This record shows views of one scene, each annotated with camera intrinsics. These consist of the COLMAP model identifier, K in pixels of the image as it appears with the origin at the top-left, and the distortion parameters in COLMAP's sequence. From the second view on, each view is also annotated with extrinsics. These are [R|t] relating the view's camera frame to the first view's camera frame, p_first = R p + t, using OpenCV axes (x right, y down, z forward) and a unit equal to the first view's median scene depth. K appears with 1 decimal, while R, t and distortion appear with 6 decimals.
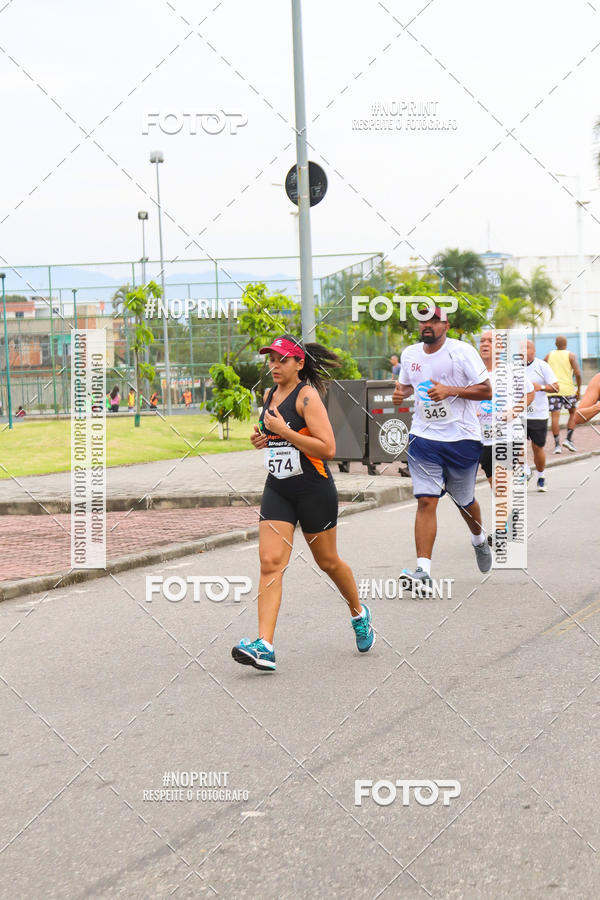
lens RADIAL K [[2909.3, 0, 300.1], [0, 2909.3, 397.1], [0, 0, 1]] dist [0.451821, -1.657994]
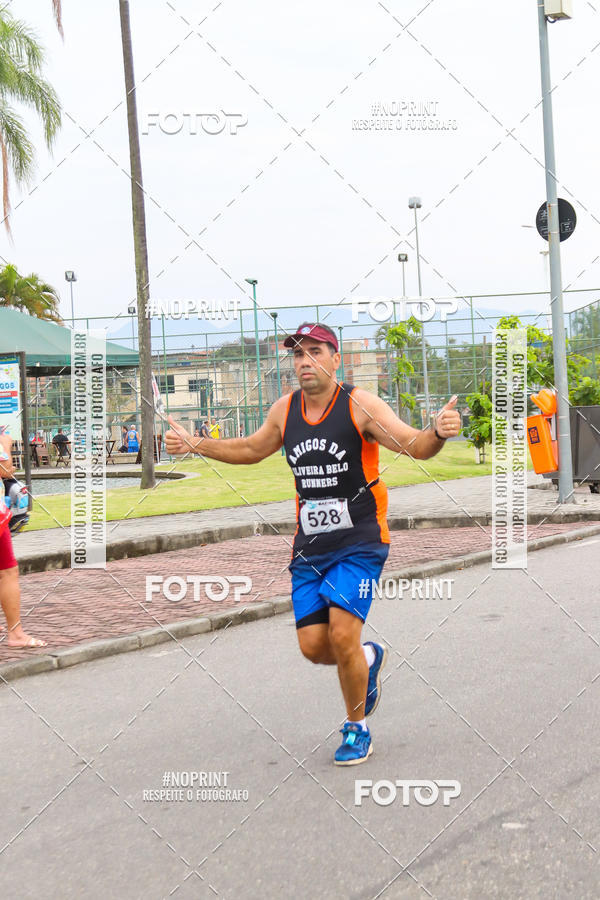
lens RADIAL K [[3423.1, 0, 301.4], [0, 3423.1, 448.3], [0, 0, 1]] dist [-0.126565, -1.587218]
pose [[0.996737, -0.009123, -0.080202, 0.009173], [0.010643, 0.999771, 0.018545, -0.015269], [0.080014, -0.019338, 0.996606, -0.258002]]
